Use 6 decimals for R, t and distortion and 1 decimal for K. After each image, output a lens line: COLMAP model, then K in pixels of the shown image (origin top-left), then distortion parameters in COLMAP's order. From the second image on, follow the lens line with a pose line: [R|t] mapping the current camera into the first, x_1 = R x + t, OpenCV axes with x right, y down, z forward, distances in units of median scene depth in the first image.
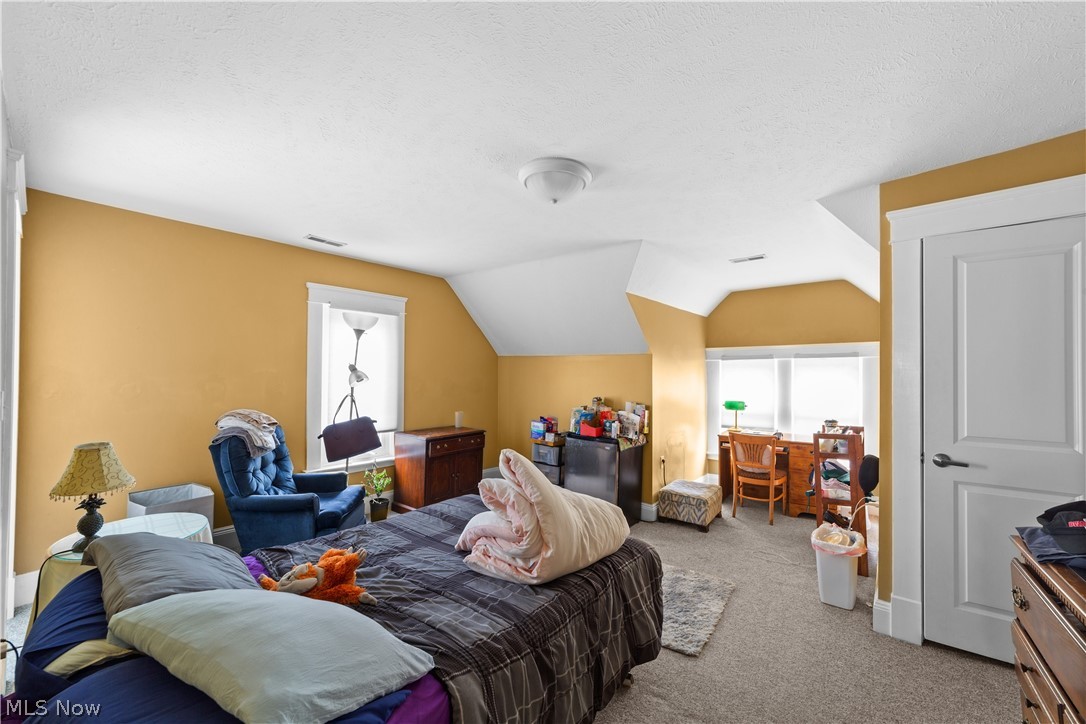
lens RADIAL K [[419.3, 0, 542.2], [0, 419.3, 362.7], [0, 0, 1]] dist [-0.014361, 0.000753]
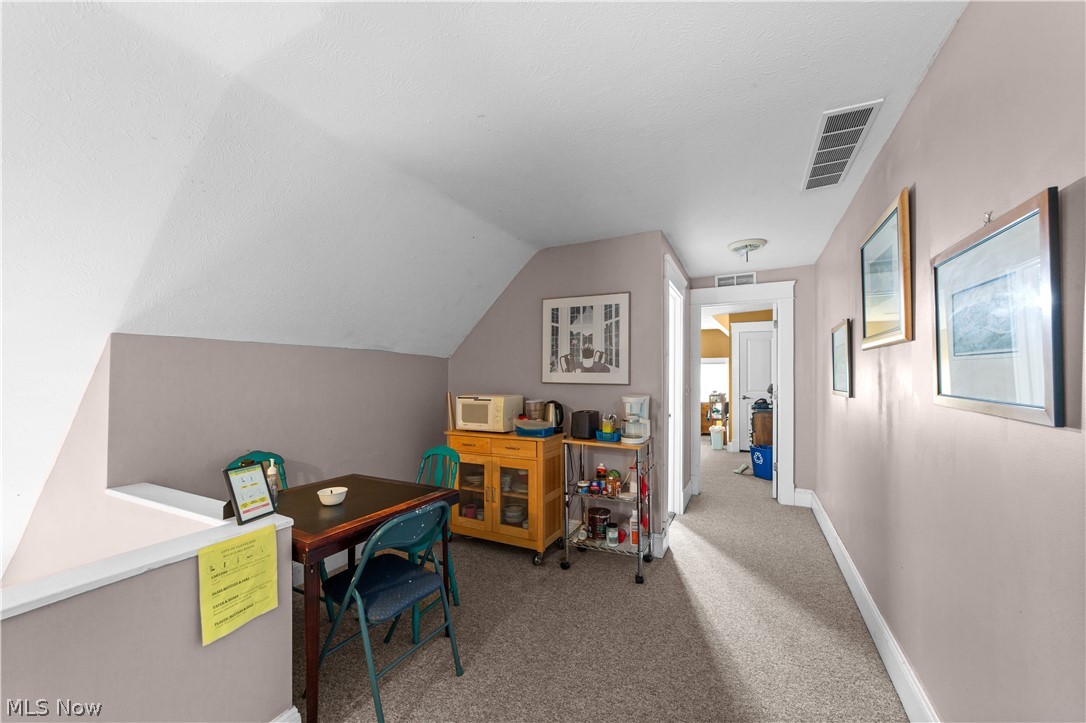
lens RADIAL K [[419.3, 0, 544.6], [0, 419.3, 364.4], [0, 0, 1]] dist [-0.014361, 0.000753]
pose [[0.973443, 0.003372, 0.228904, -1.079702], [-0.001843, 0.999975, -0.006889, -0.011655], [-0.228921, 0.006284, 0.973425, -1.495395]]
